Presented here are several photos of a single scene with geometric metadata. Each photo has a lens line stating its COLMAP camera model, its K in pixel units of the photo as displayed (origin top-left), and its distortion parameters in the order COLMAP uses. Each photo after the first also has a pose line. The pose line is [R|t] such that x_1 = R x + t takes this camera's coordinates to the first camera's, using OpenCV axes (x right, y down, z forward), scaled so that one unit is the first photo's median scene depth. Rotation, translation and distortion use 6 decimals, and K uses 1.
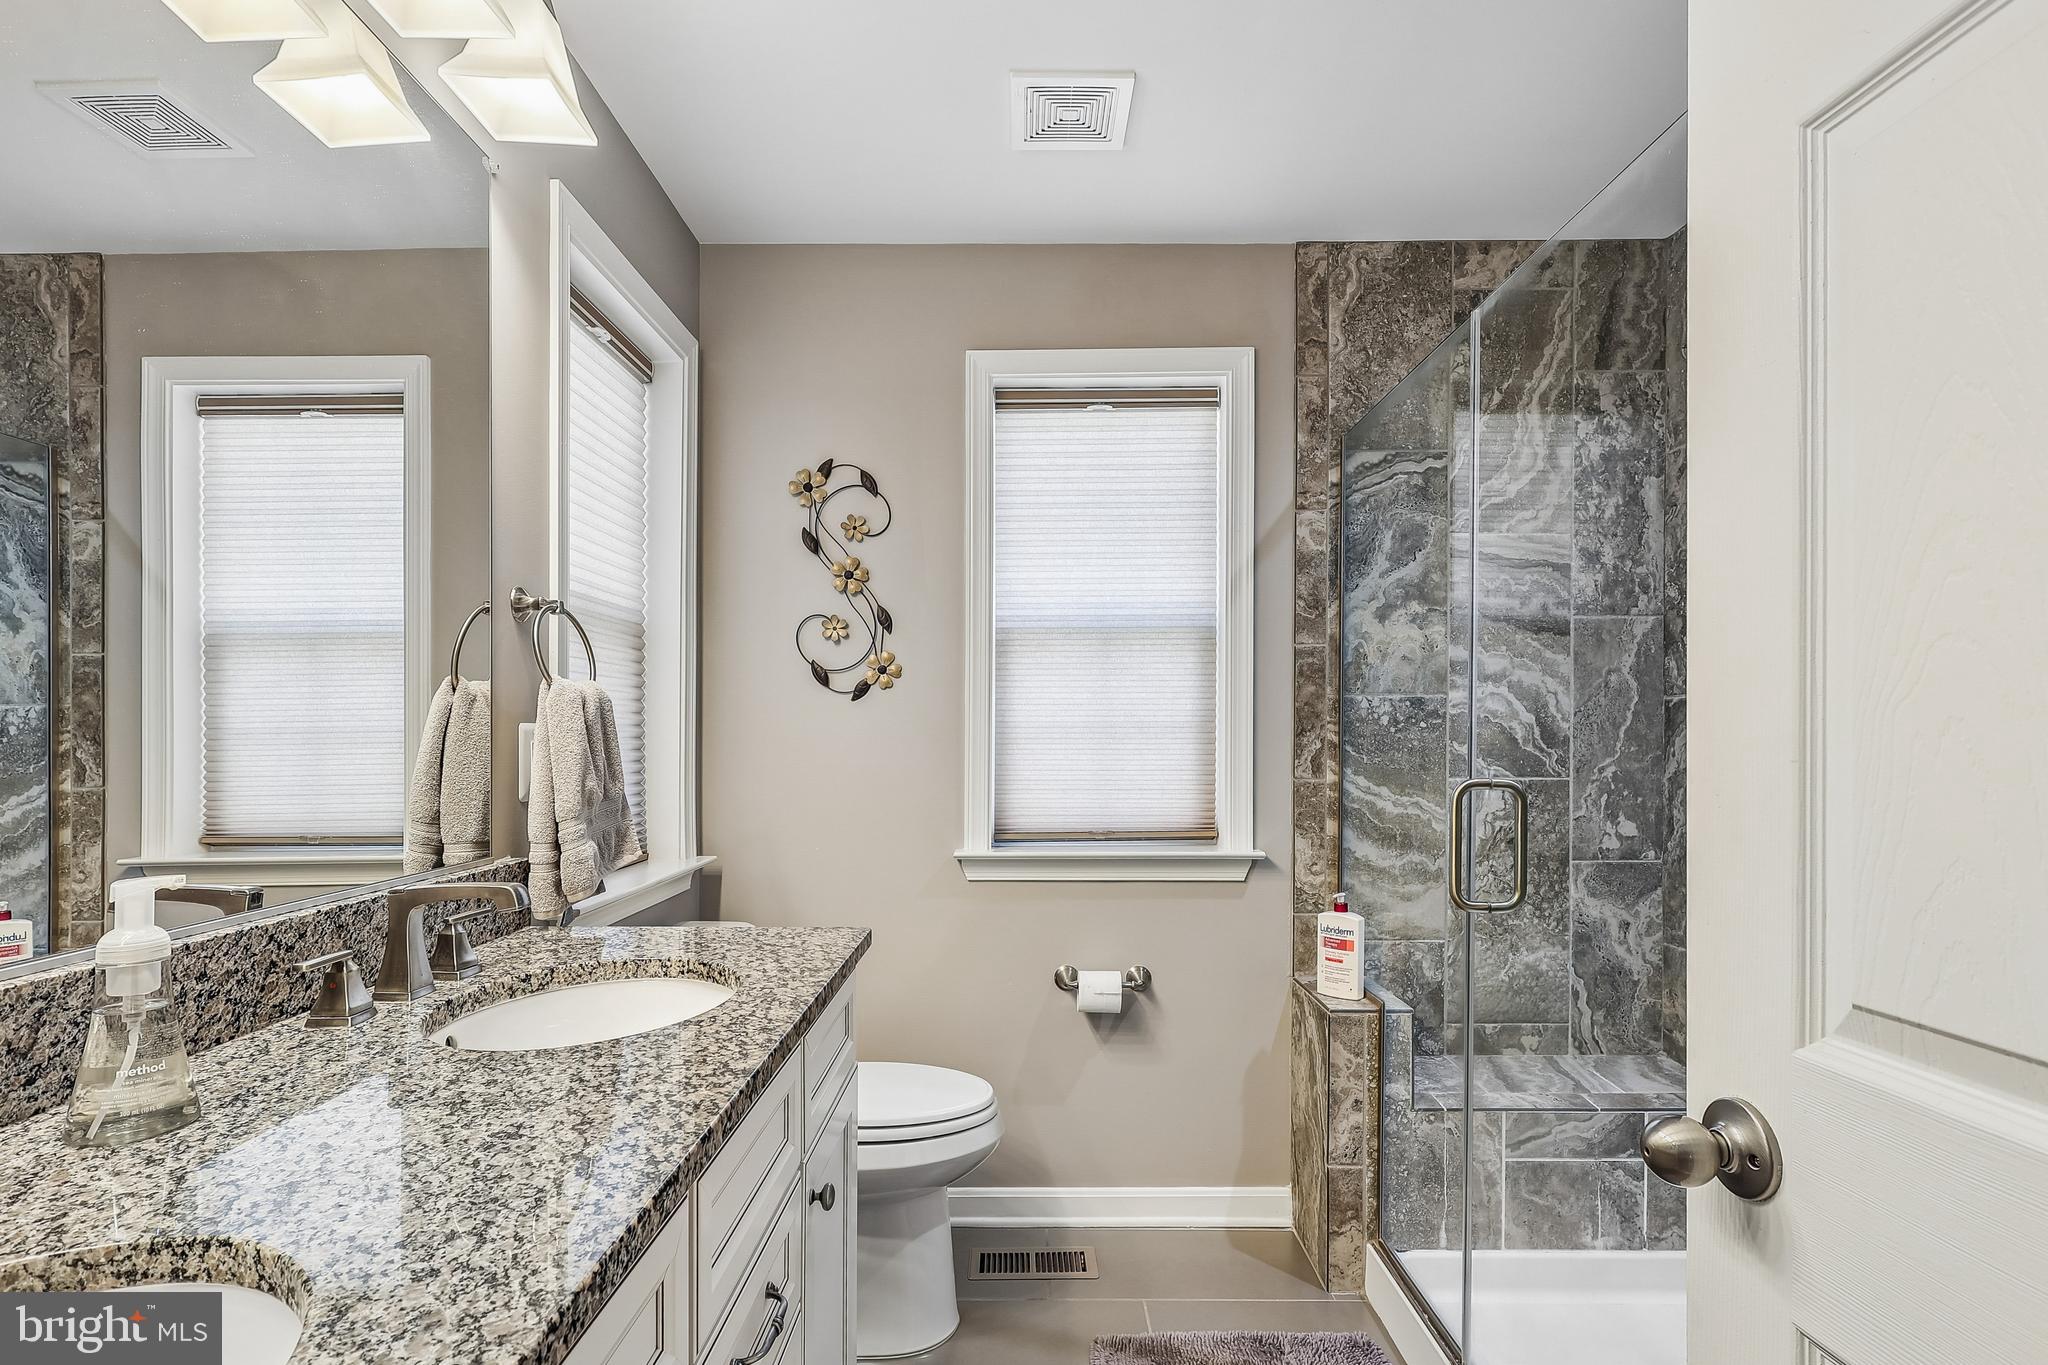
lens RADIAL K [[994.2, 0, 1024.9], [0, 994.2, 675.6], [0, 0, 1]] dist [-0.002288, 0.001264]
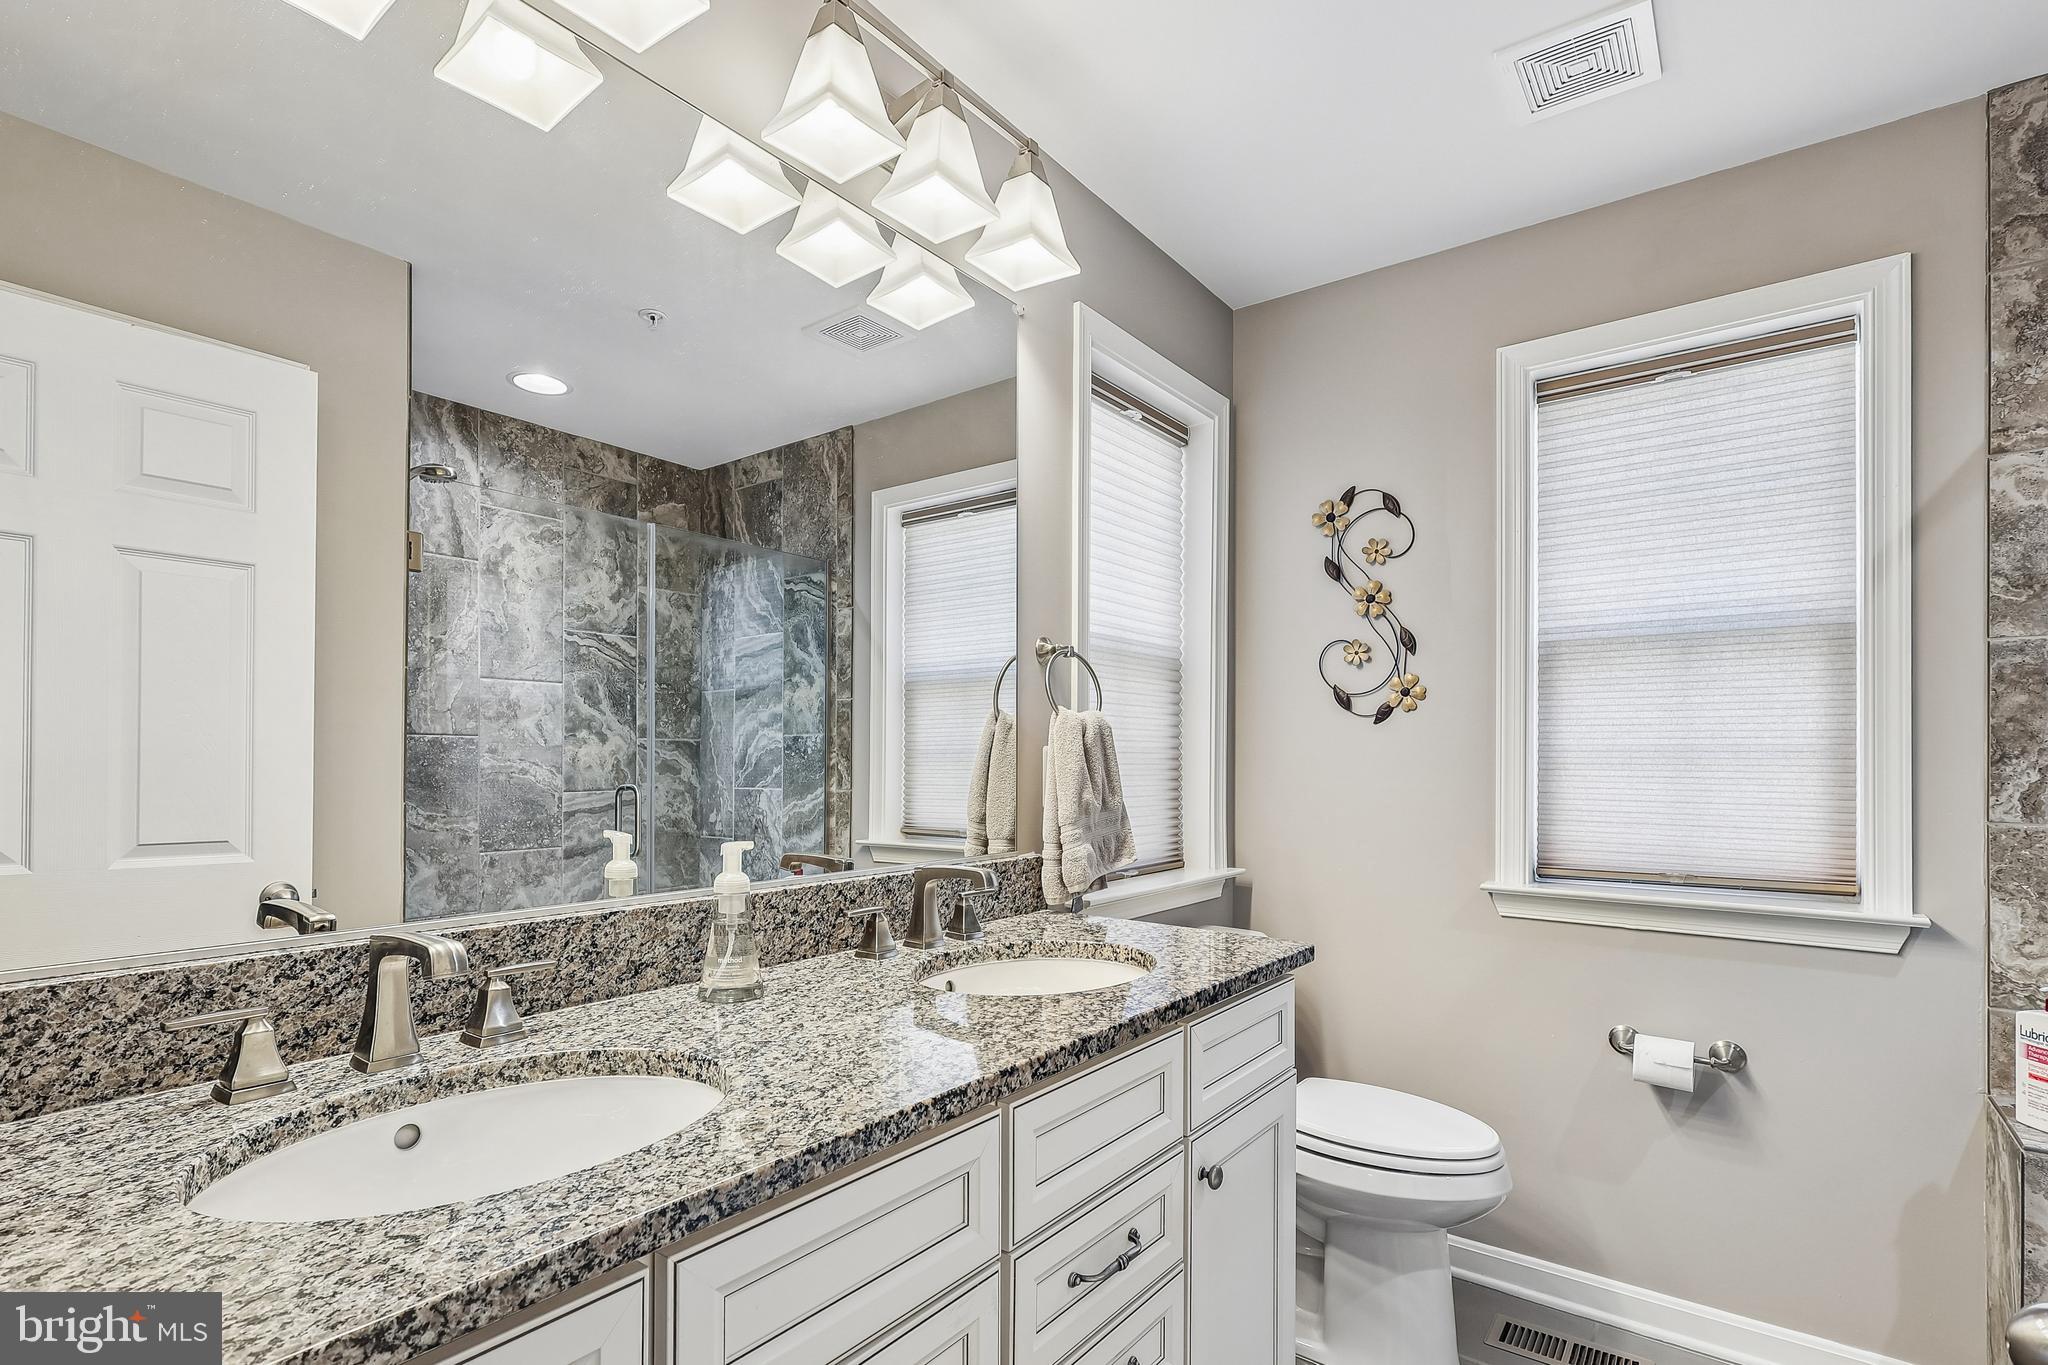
lens RADIAL K [[971.2, 0, 1023.6], [0, 971.2, 676.6], [0, 0, 1]] dist [-0.000651, 0.000653]
pose [[0.802927, -0.042280, -0.594576, 0.132716], [0.028049, 0.999056, -0.033165, 0.000127], [0.595417, 0.009951, 0.803355, 0.002056]]
